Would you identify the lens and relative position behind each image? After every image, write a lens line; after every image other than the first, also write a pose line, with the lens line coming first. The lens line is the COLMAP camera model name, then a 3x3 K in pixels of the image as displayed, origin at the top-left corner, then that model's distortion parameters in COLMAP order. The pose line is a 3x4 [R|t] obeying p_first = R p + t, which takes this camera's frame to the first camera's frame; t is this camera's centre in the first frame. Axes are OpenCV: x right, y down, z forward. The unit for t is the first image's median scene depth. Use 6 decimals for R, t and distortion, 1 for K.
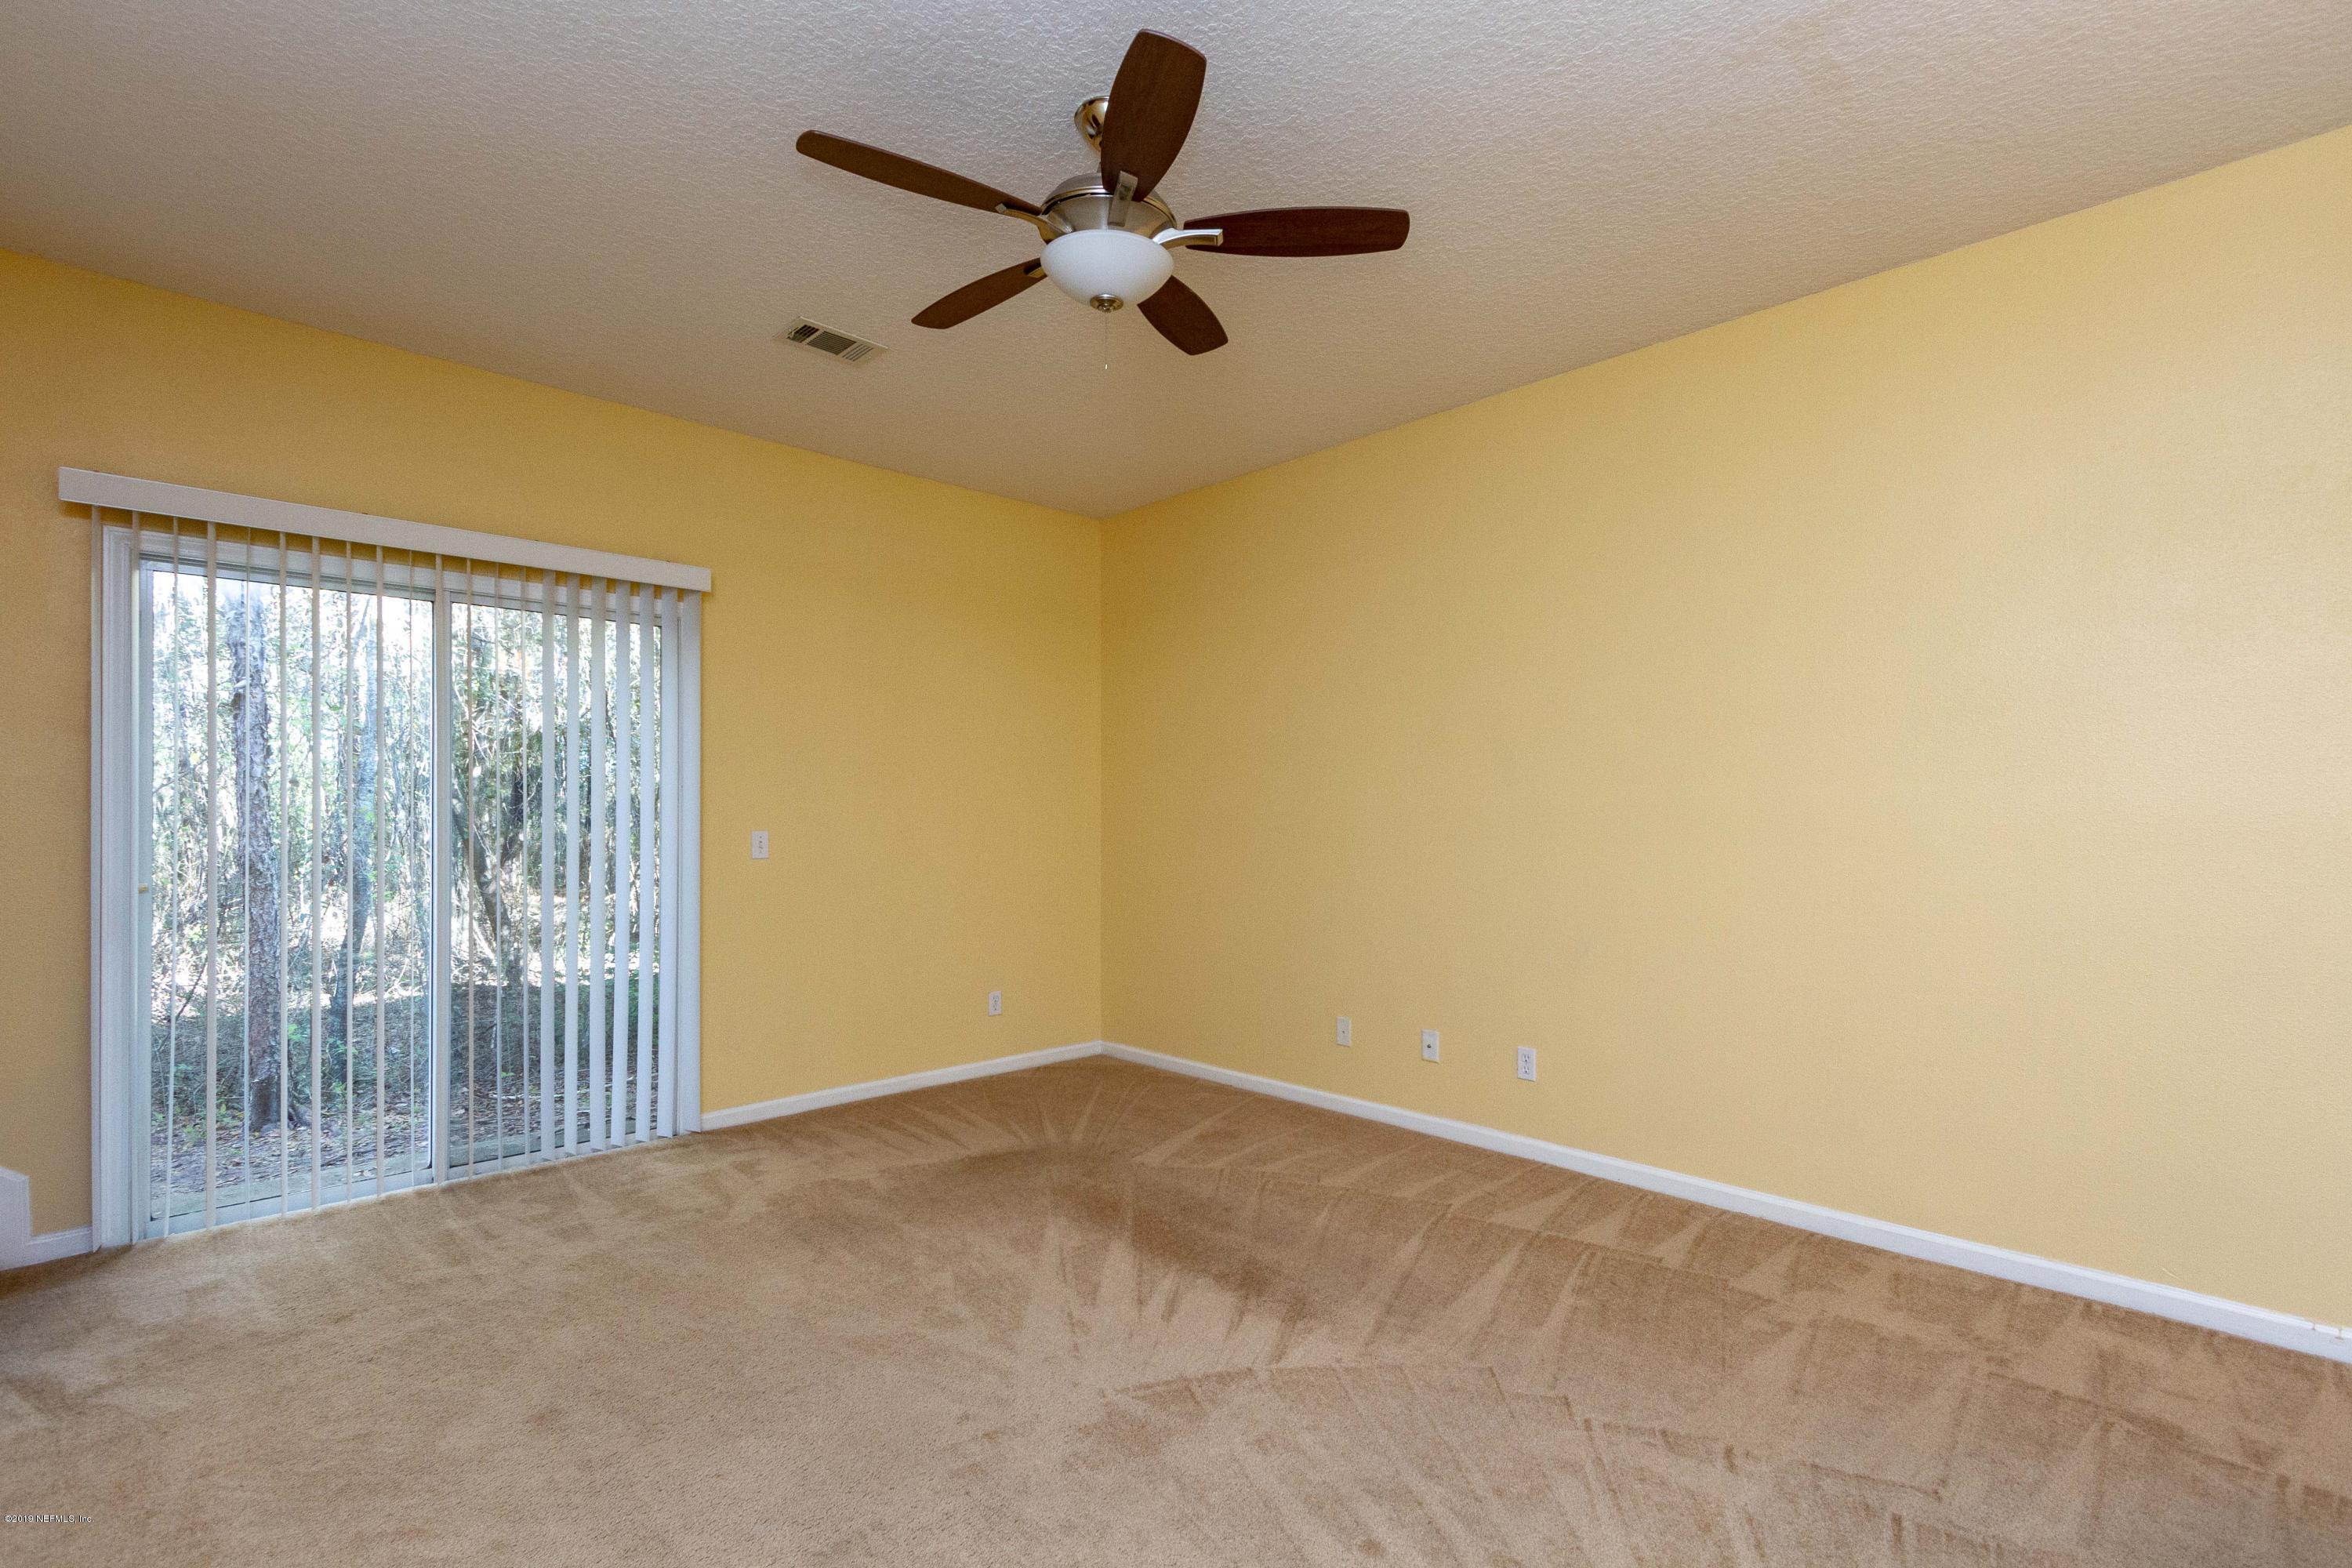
lens RADIAL K [[1068.3, 0, 1178.3], [0, 1068.3, 811.8], [0, 0, 1]] dist [0.002811, -0.000583]
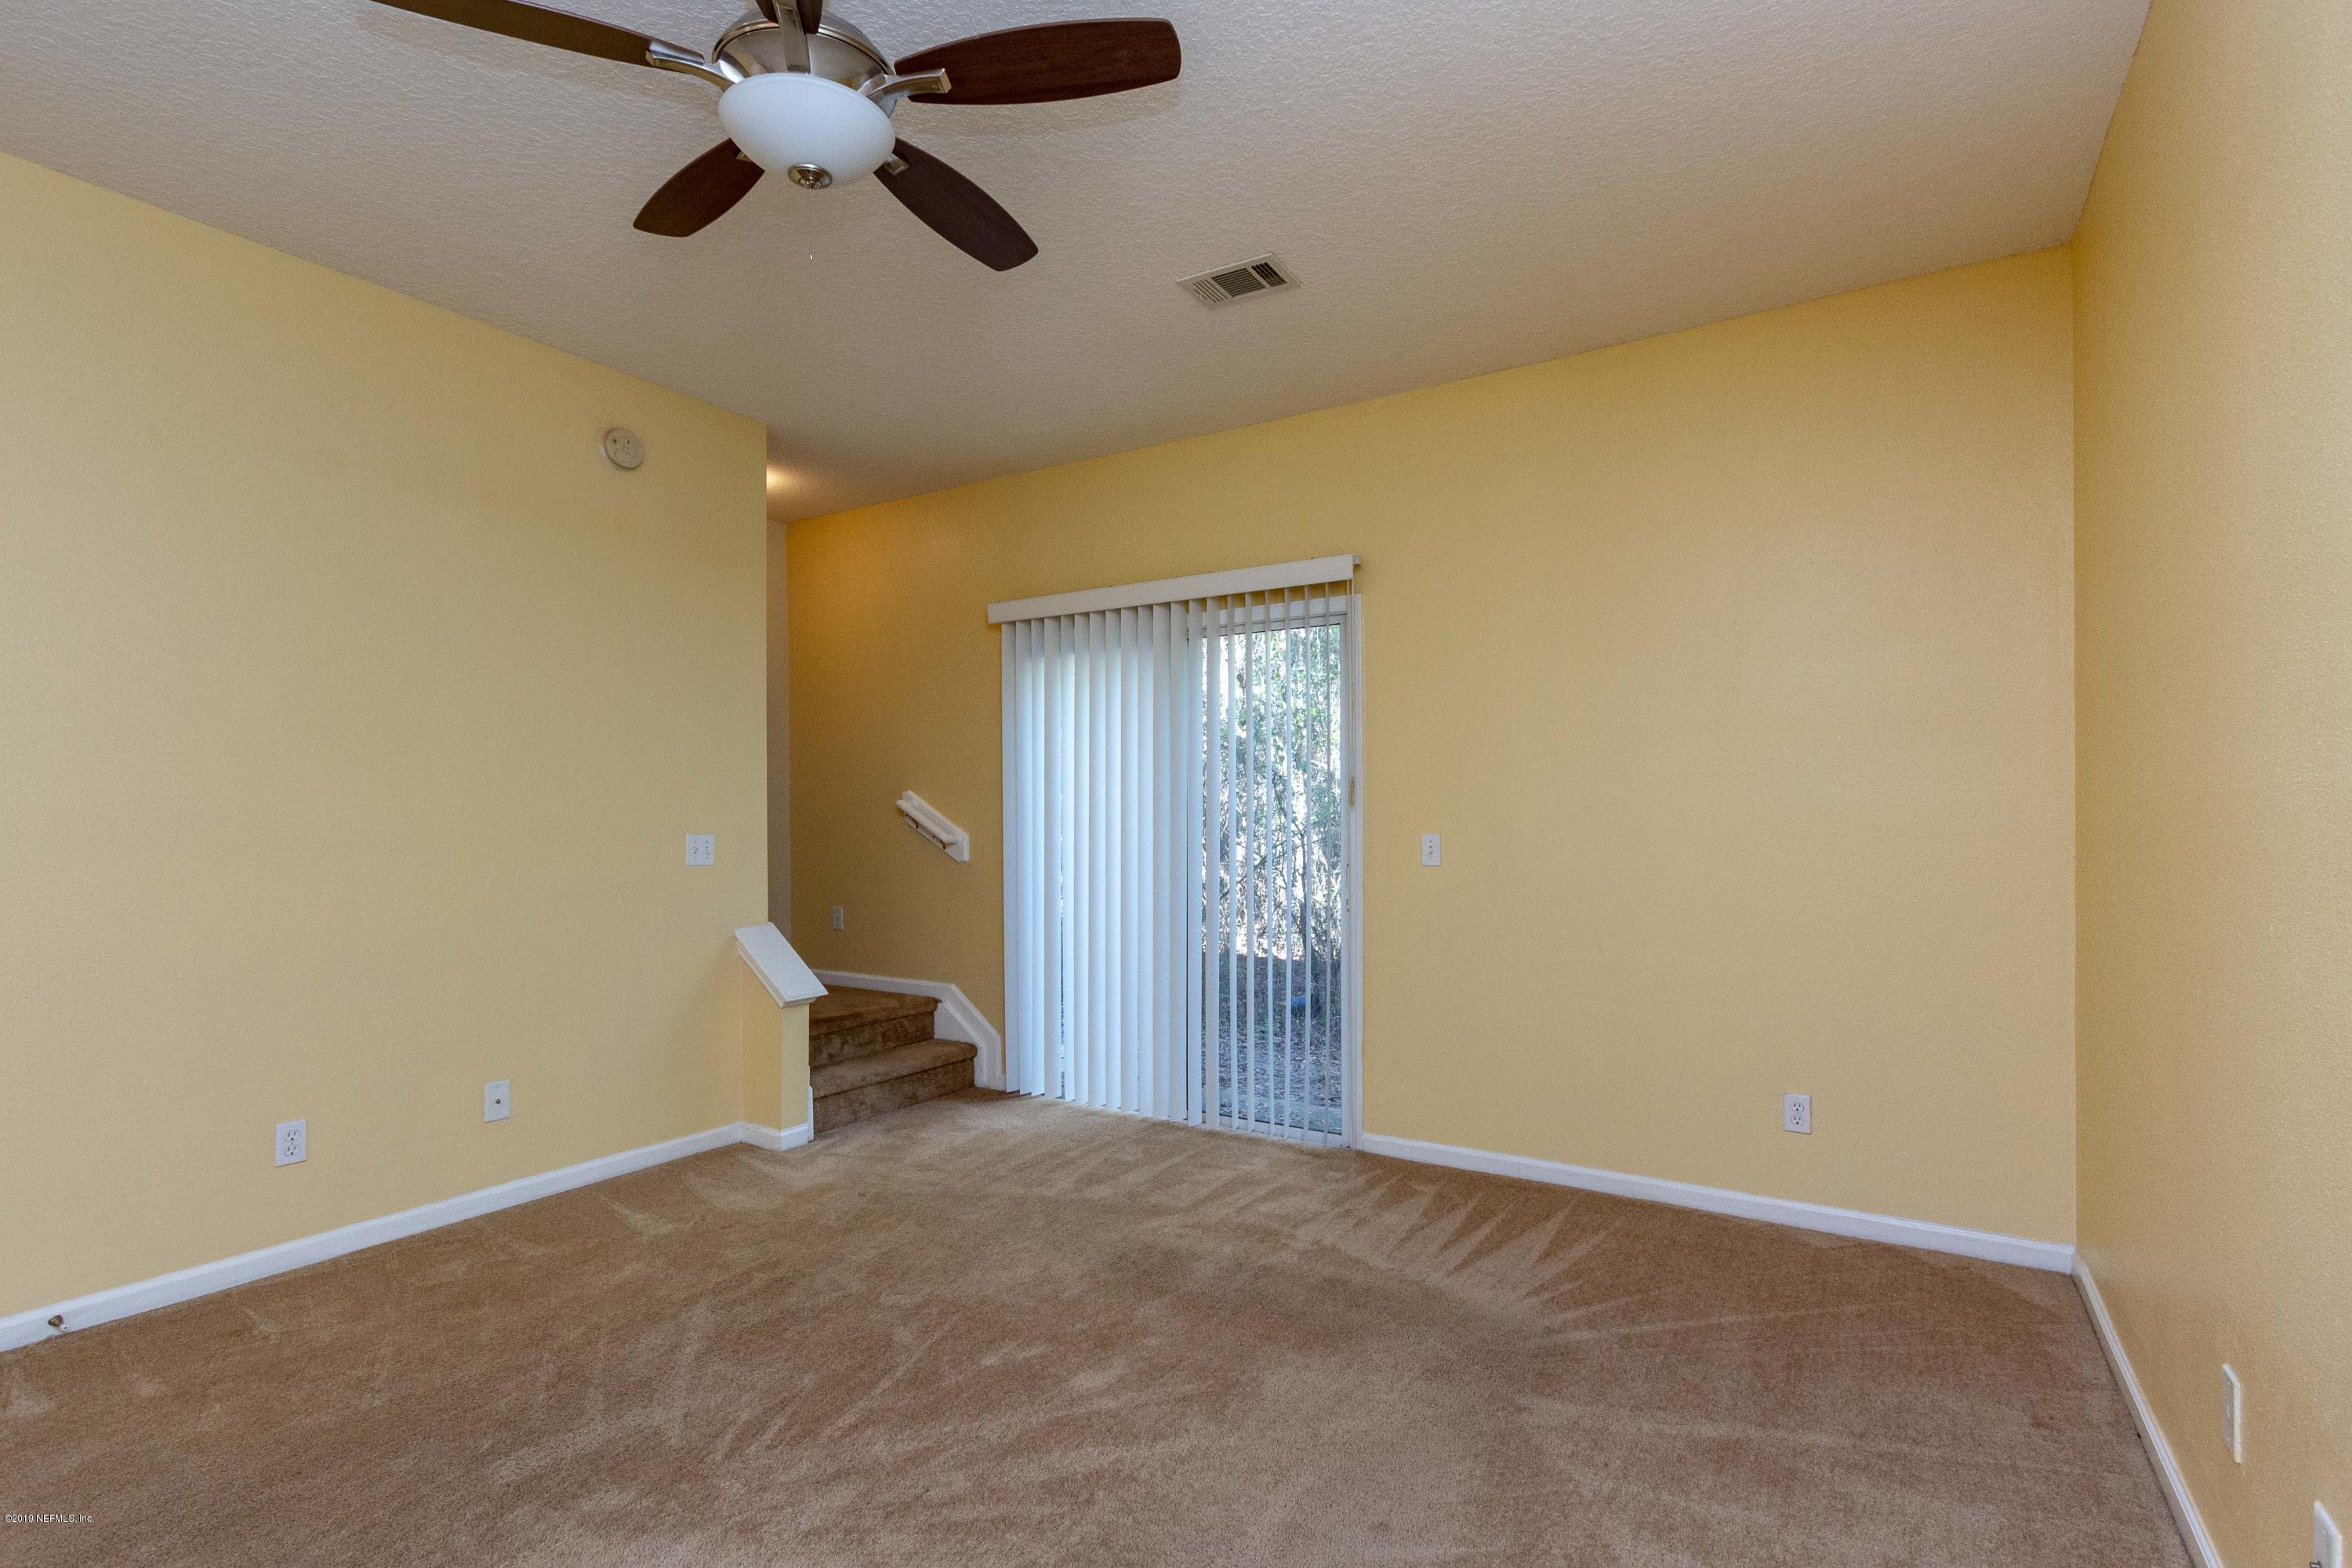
lens RADIAL K [[1163.9, 0, 1169.7], [0, 1163.9, 792.1], [0, 0, 1]] dist [0.001296, -0.000060]
pose [[0.228922, -0.012029, -0.973370, 0.571040], [0.008661, 0.999909, -0.010320, -0.010089], [0.973406, -0.006068, 0.229005, 0.662282]]
